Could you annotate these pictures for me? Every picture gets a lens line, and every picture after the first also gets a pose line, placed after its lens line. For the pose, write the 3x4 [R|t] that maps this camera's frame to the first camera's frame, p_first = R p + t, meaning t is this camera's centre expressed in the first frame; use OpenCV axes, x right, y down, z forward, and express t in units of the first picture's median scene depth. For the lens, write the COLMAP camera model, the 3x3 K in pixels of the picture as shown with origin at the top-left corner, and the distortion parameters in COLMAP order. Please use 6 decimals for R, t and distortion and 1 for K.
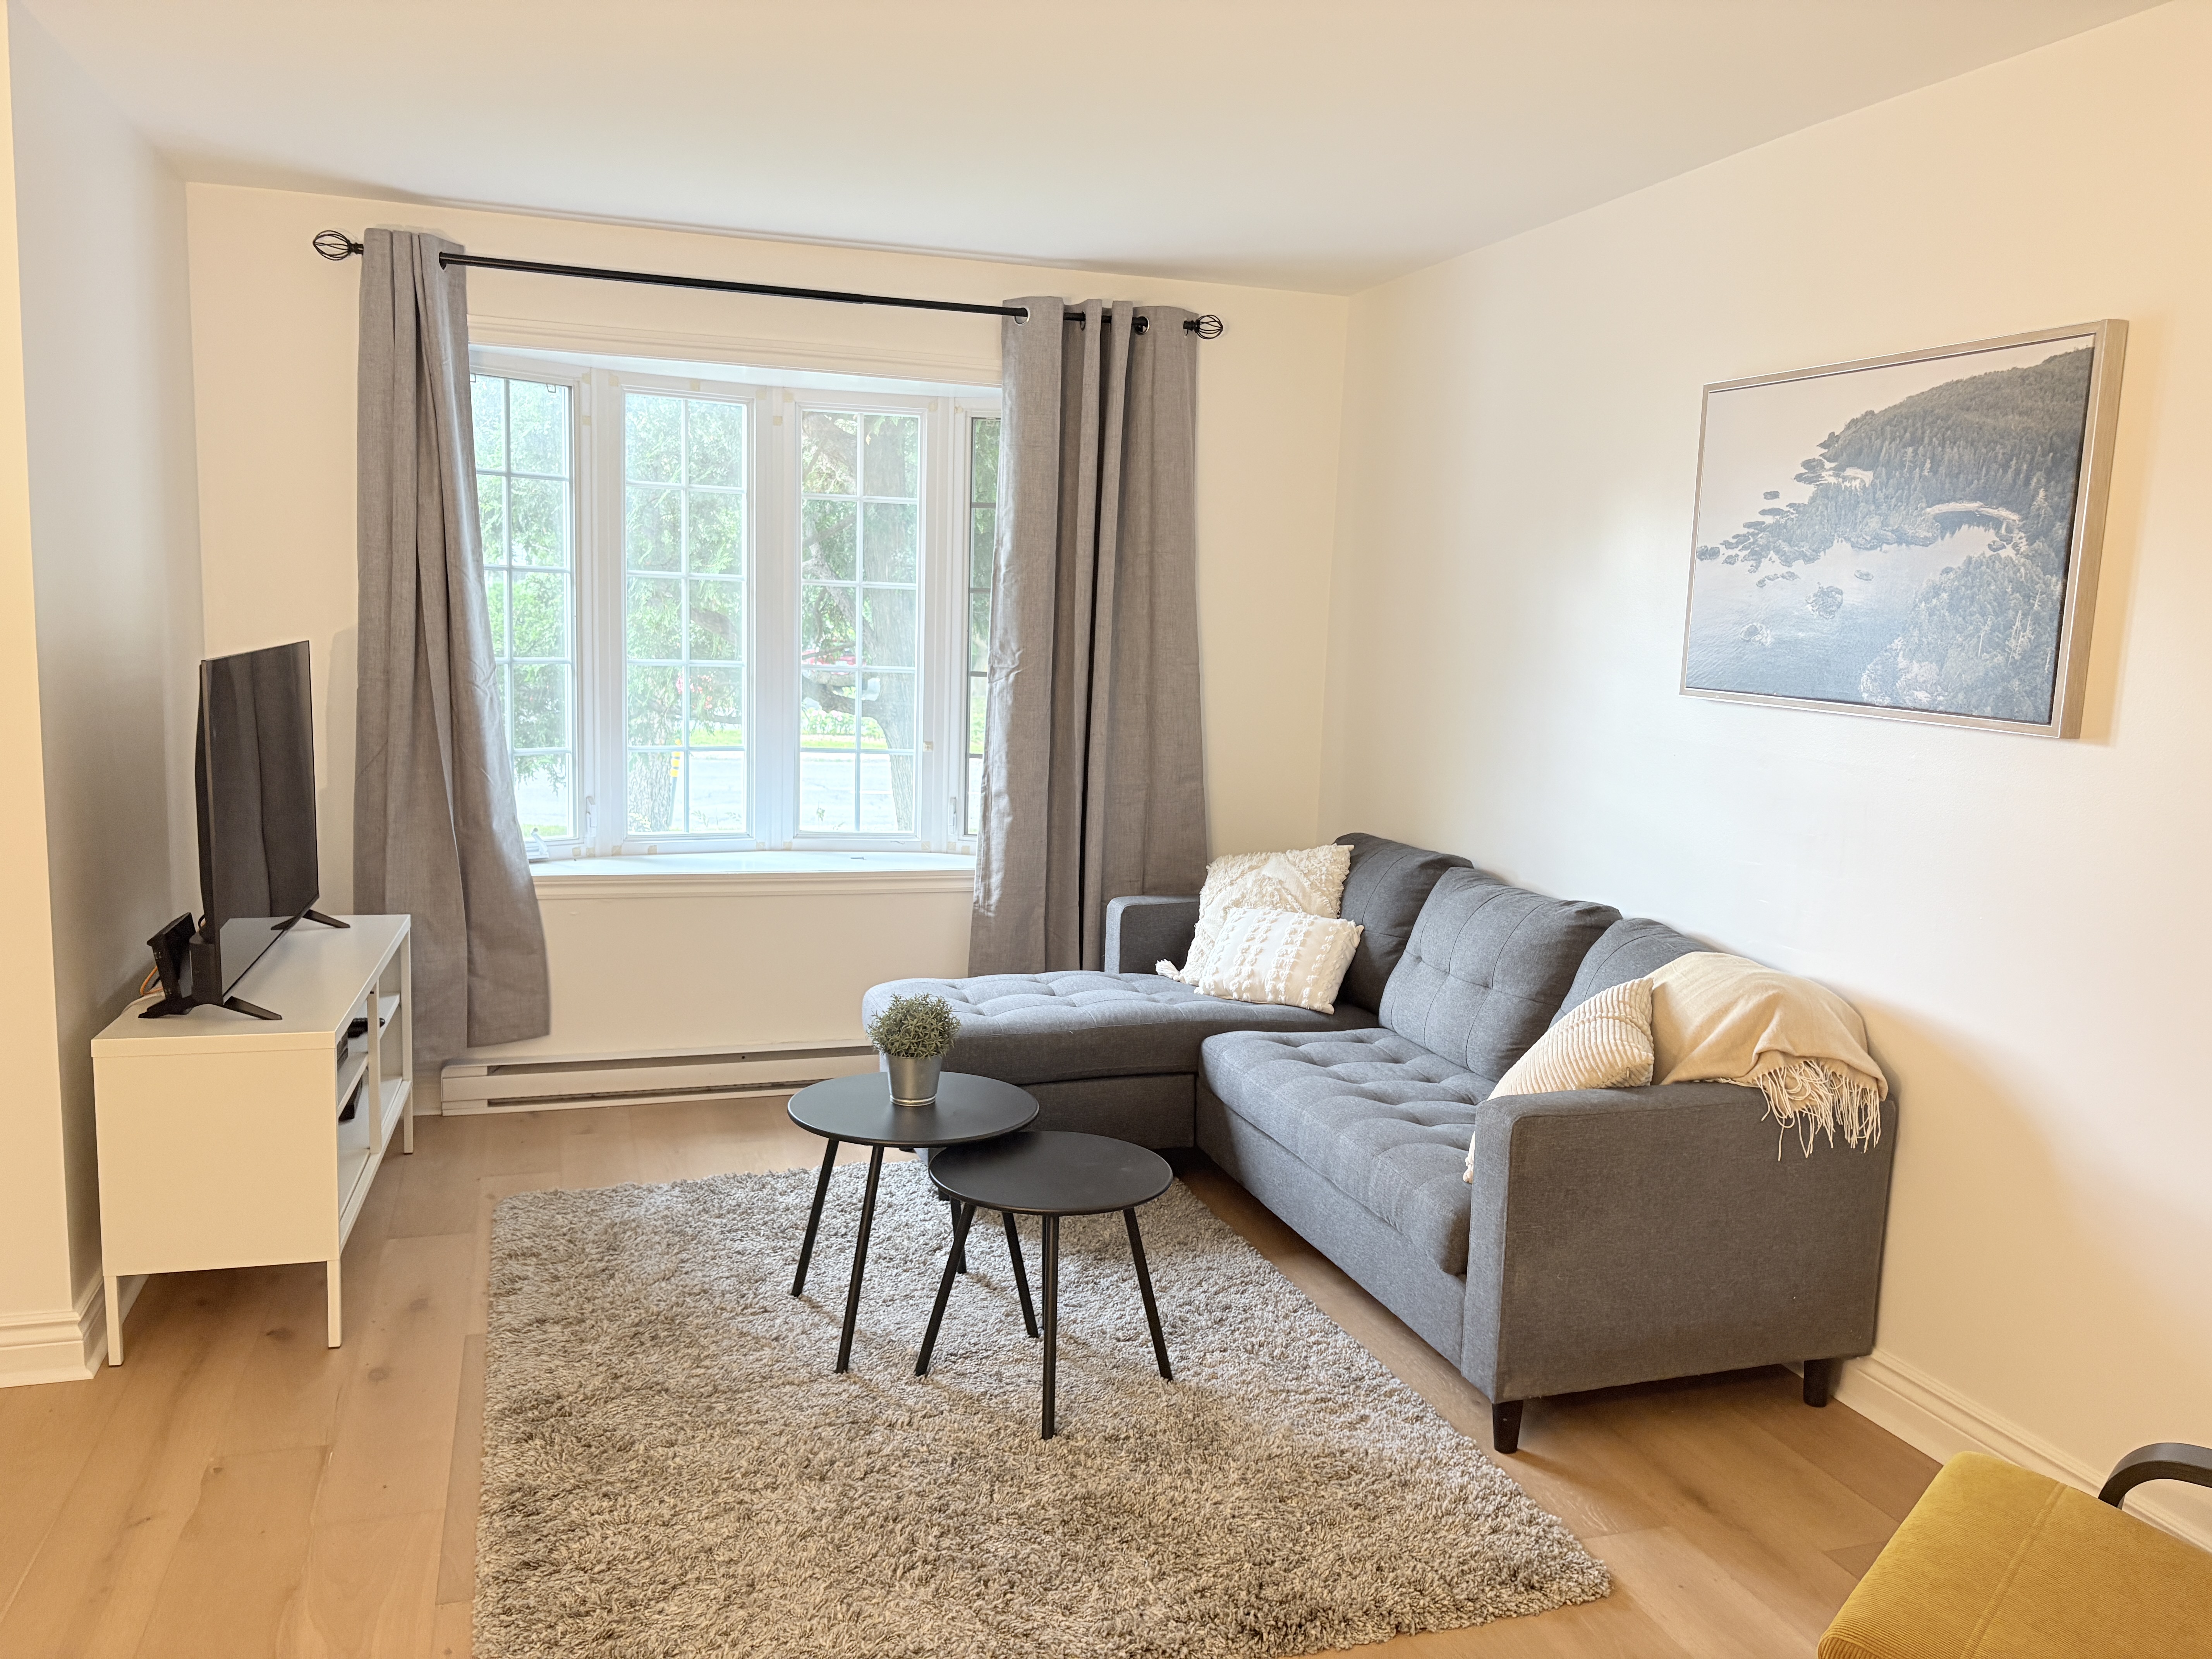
lens RADIAL K [[1675.0, 0, 1087.5], [0, 1675.0, 834.2], [0, 0, 1]] dist [0.060205, -0.066017]
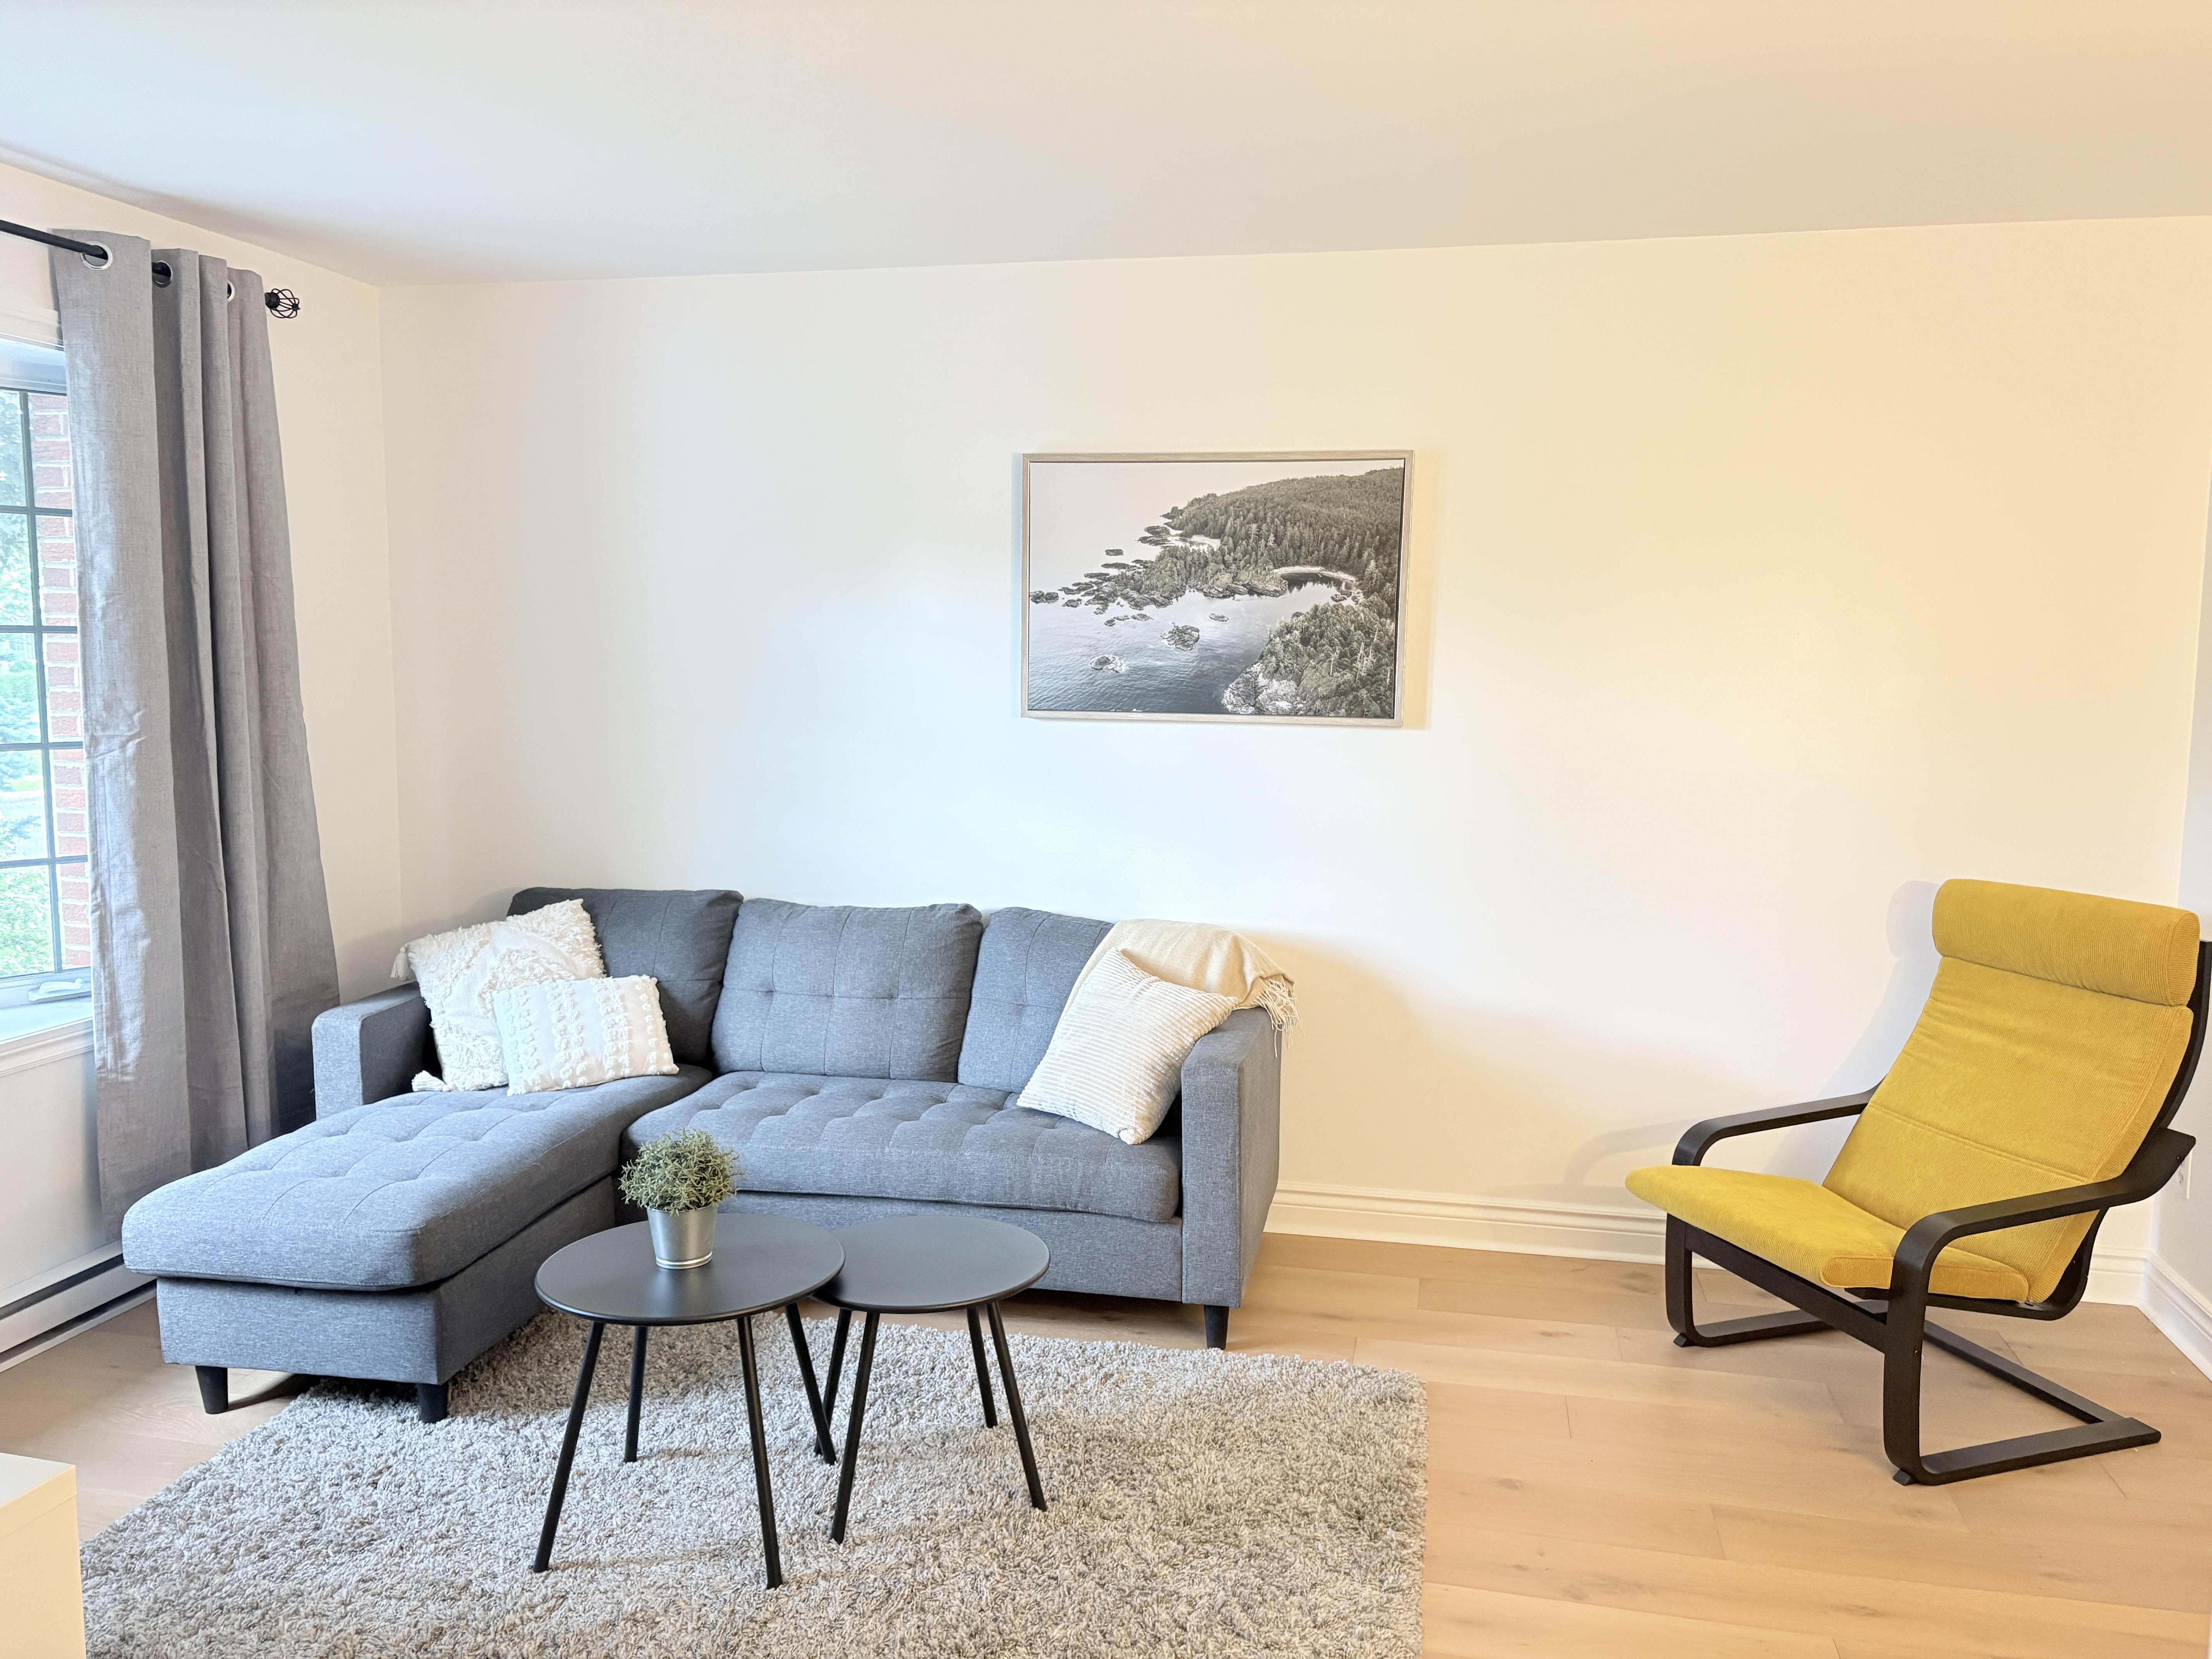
lens RADIAL K [[1675.0, 0, 1090.8], [0, 1675.0, 846.6], [0, 0, 1]] dist [0.060205, -0.066017]
pose [[0.501494, -0.126412, 0.855876, -0.732115], [0.125972, 0.989394, 0.072320, -0.080960], [-0.855941, 0.071548, 0.512100, 0.414759]]
